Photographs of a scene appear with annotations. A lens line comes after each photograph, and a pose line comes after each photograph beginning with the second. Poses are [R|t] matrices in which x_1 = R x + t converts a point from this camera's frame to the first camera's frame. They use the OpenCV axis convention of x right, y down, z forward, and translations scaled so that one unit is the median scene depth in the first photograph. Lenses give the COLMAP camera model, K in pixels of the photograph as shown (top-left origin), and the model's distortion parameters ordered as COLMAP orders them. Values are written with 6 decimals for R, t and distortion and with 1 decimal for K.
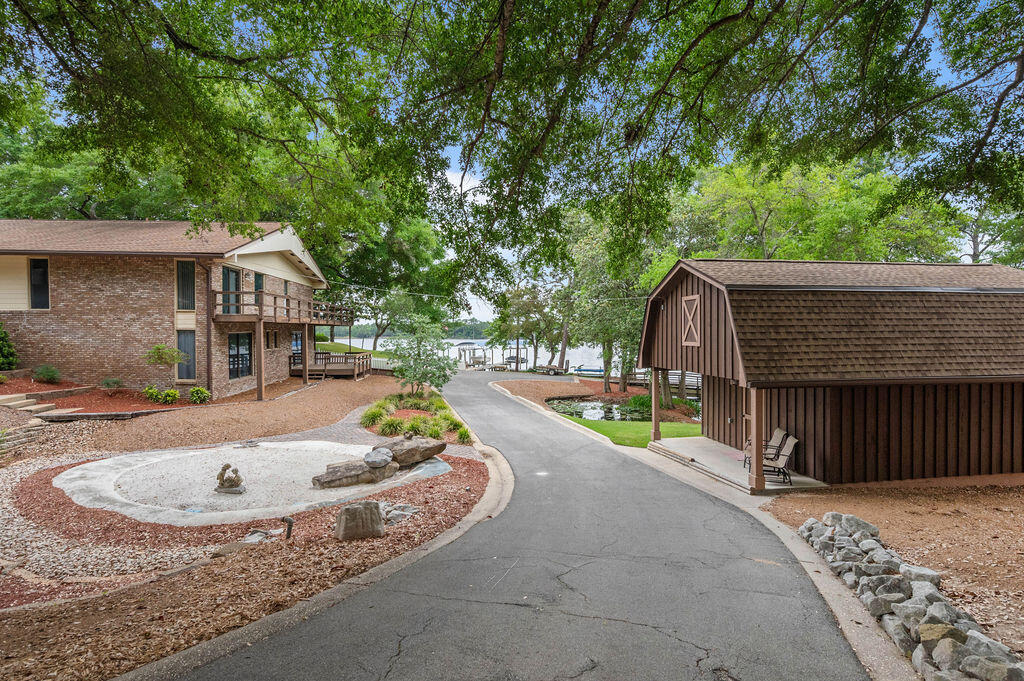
lens RADIAL K [[494.2, 0, 514.9], [0, 494.2, 339.1], [0, 0, 1]] dist [0.000706, 0.000329]
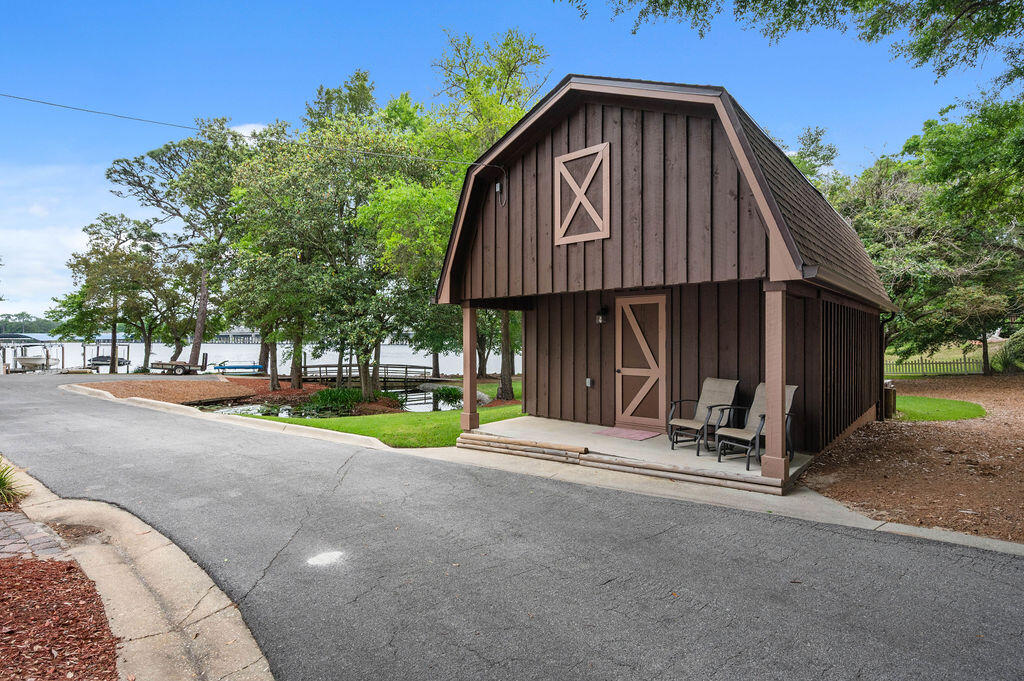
lens RADIAL K [[497.1, 0, 515.1], [0, 497.1, 340.8], [0, 0, 1]] dist [-0.002659, -0.000398]
pose [[0.766028, 0.001764, 0.642805, -0.034676], [0.003763, 0.999967, -0.007229, 0.084529], [-0.642797, 0.007957, 0.765996, 0.419966]]
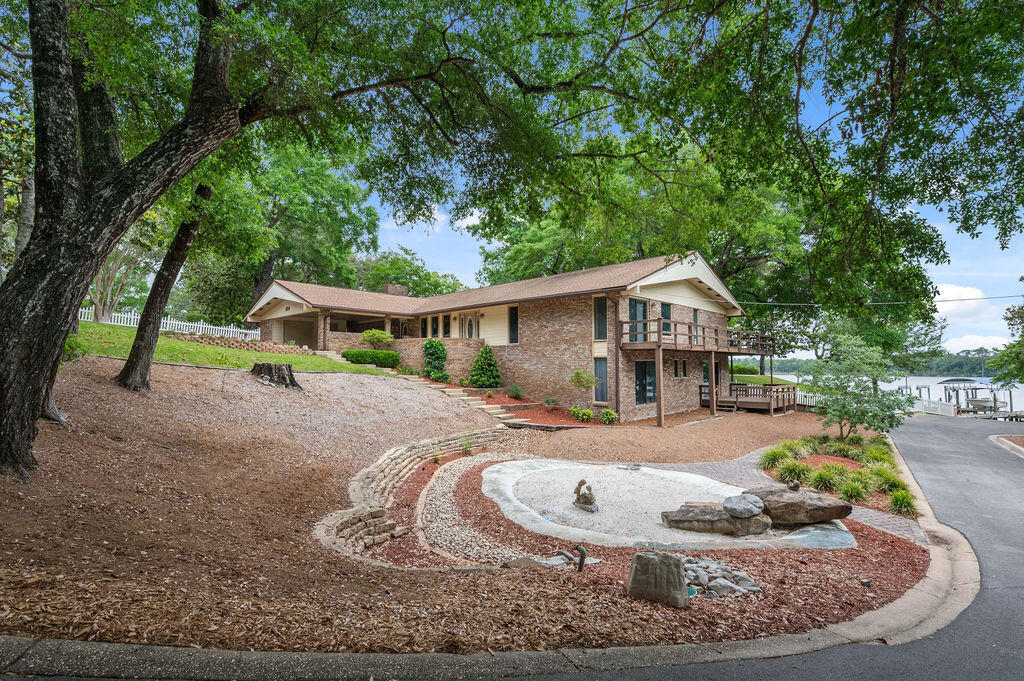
lens RADIAL K [[494.2, 0, 514.9], [0, 494.2, 339.1], [0, 0, 1]] dist [0.000706, 0.000329]
pose [[0.665218, -0.041968, -0.745469, 0.049565], [-0.012031, 0.997687, -0.066903, 0.018456], [0.746553, 0.053473, 0.663174, 0.111229]]
